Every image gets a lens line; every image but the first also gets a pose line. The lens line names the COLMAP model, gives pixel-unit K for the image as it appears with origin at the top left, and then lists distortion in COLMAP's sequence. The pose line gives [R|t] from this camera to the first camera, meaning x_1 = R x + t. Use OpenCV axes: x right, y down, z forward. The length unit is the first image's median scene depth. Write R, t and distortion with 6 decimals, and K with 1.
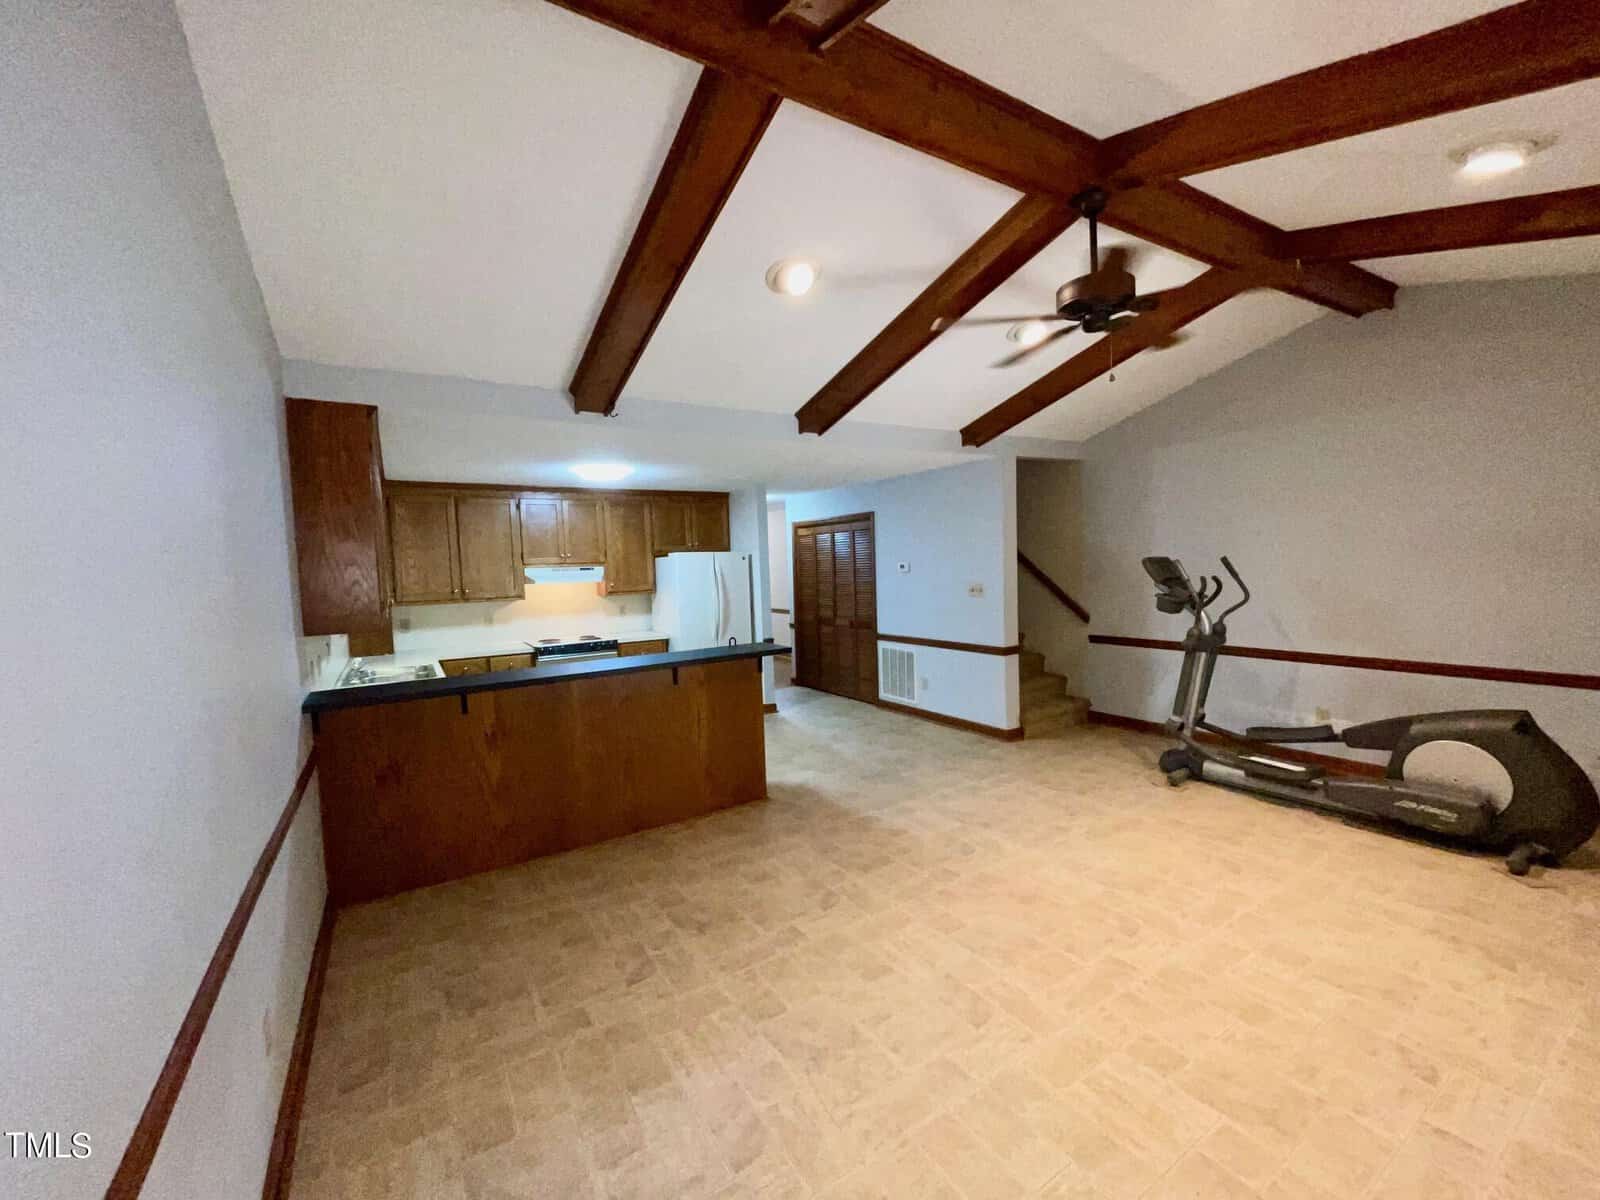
lens RADIAL K [[640.4, 0, 791.6], [0, 640.4, 605.8], [0, 0, 1]] dist [0.002975, 0.000549]
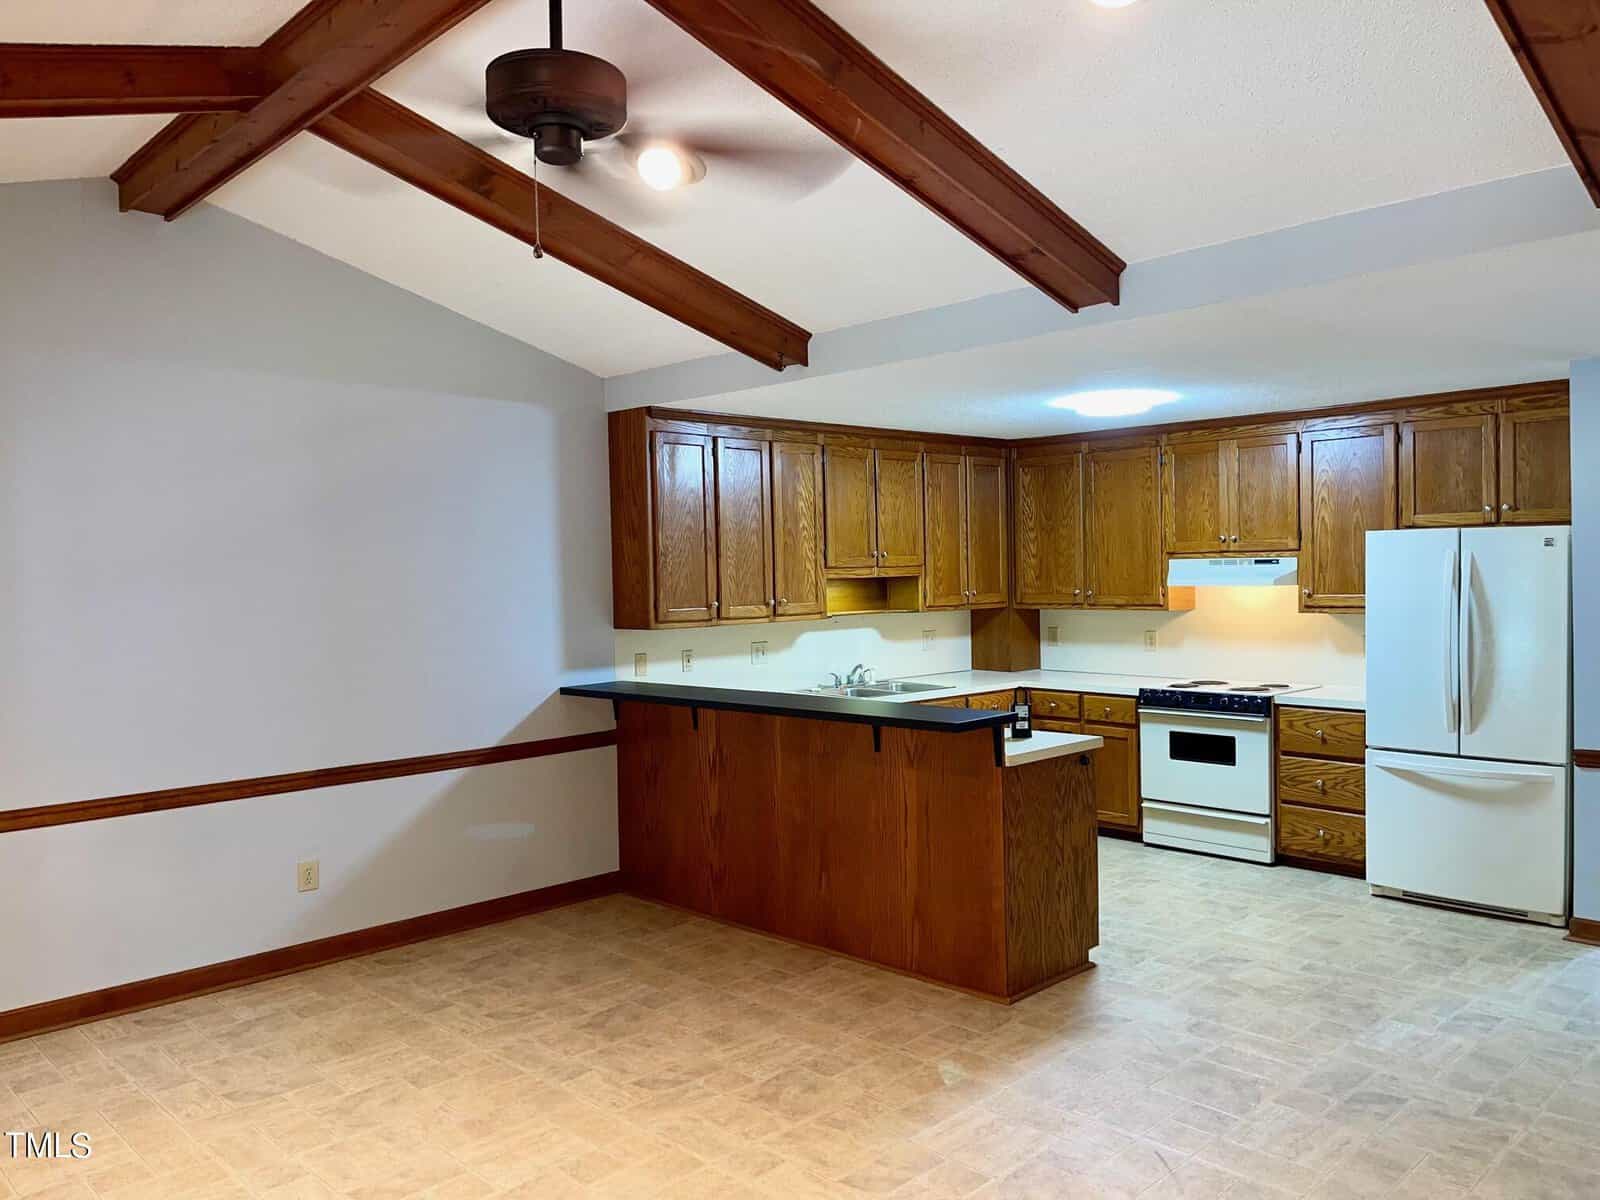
lens RADIAL K [[1219.7, 0, 822.3], [0, 1219.7, 590.3], [0, 0, 1]] dist [0.036022, 0.001781]
pose [[0.231629, 0.047525, -0.971643, 1.173668], [-0.054642, 0.997865, 0.035782, -0.096441], [0.971269, 0.044804, 0.233731, 0.751670]]
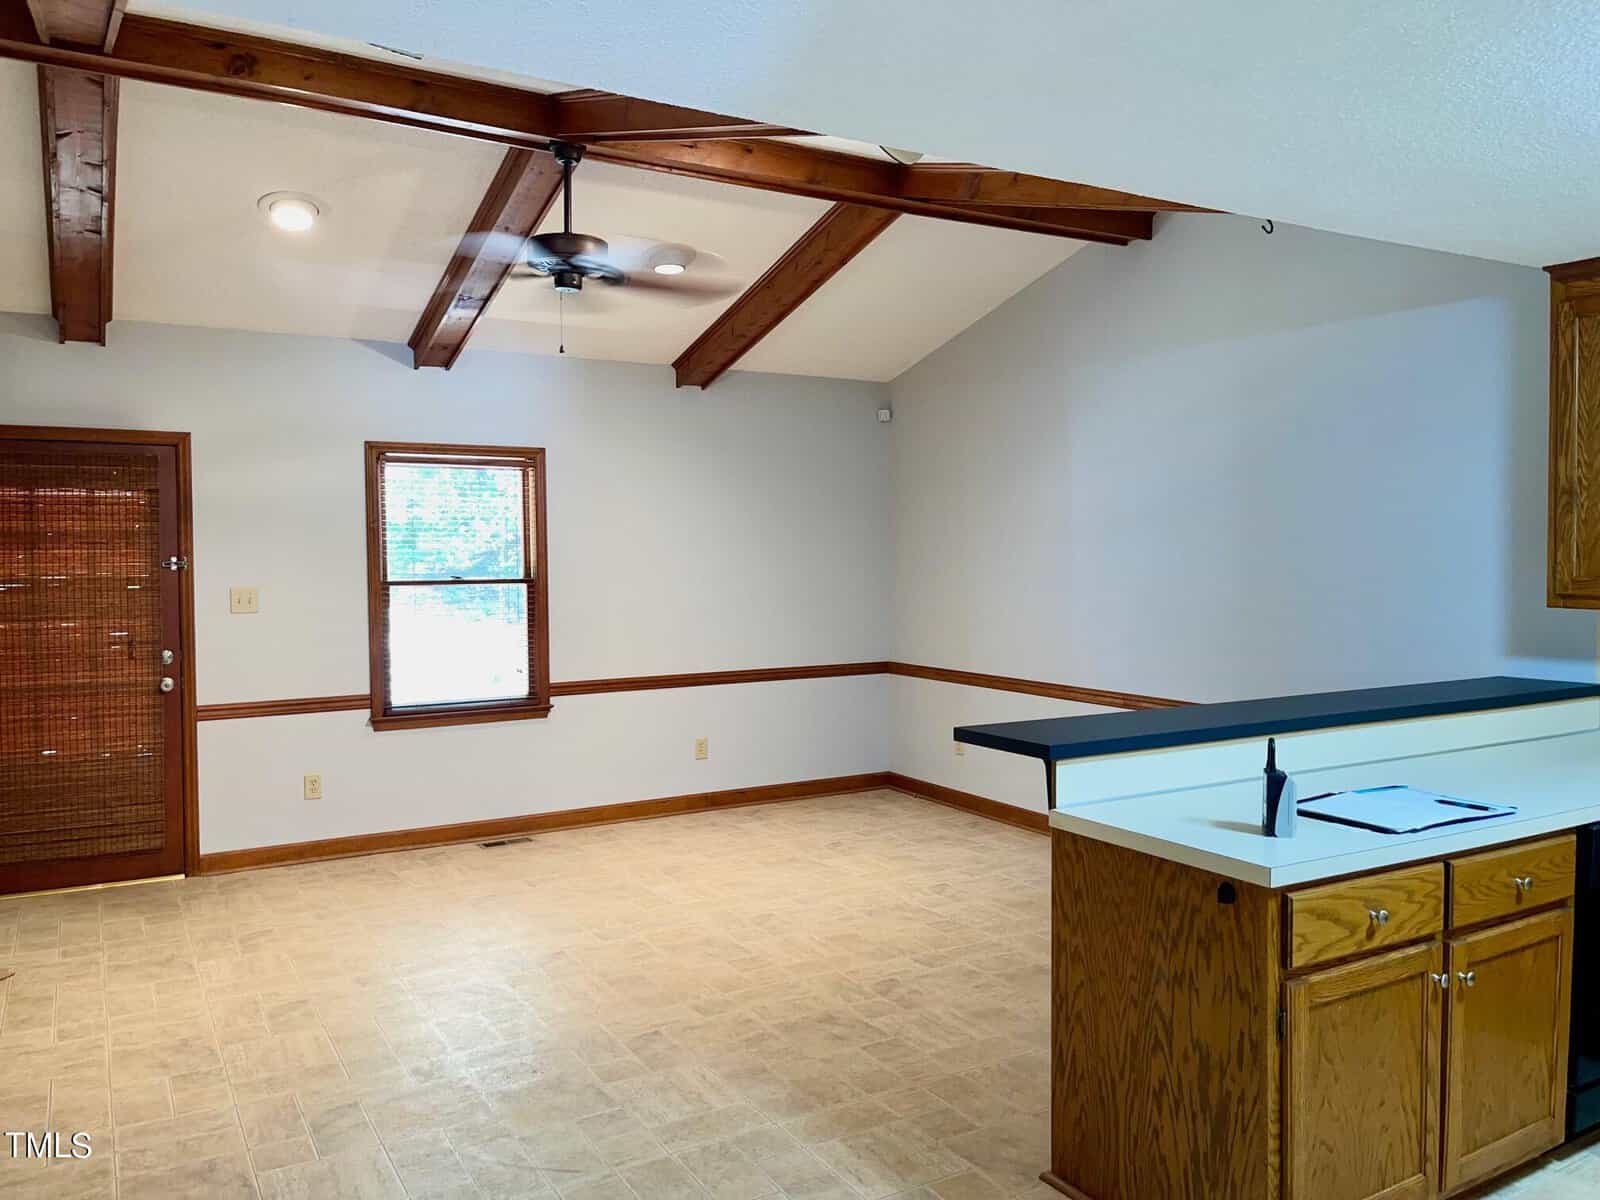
lens RADIAL K [[1219.7, 0, 822.3], [0, 1219.7, 590.3], [0, 0, 1]] dist [0.036022, 0.001781]
pose [[-0.999115, 0.040204, 0.012398, 0.087587], [0.041245, 0.994121, 0.100112, -0.129037], [-0.008300, 0.100535, -0.994899, 2.114078]]
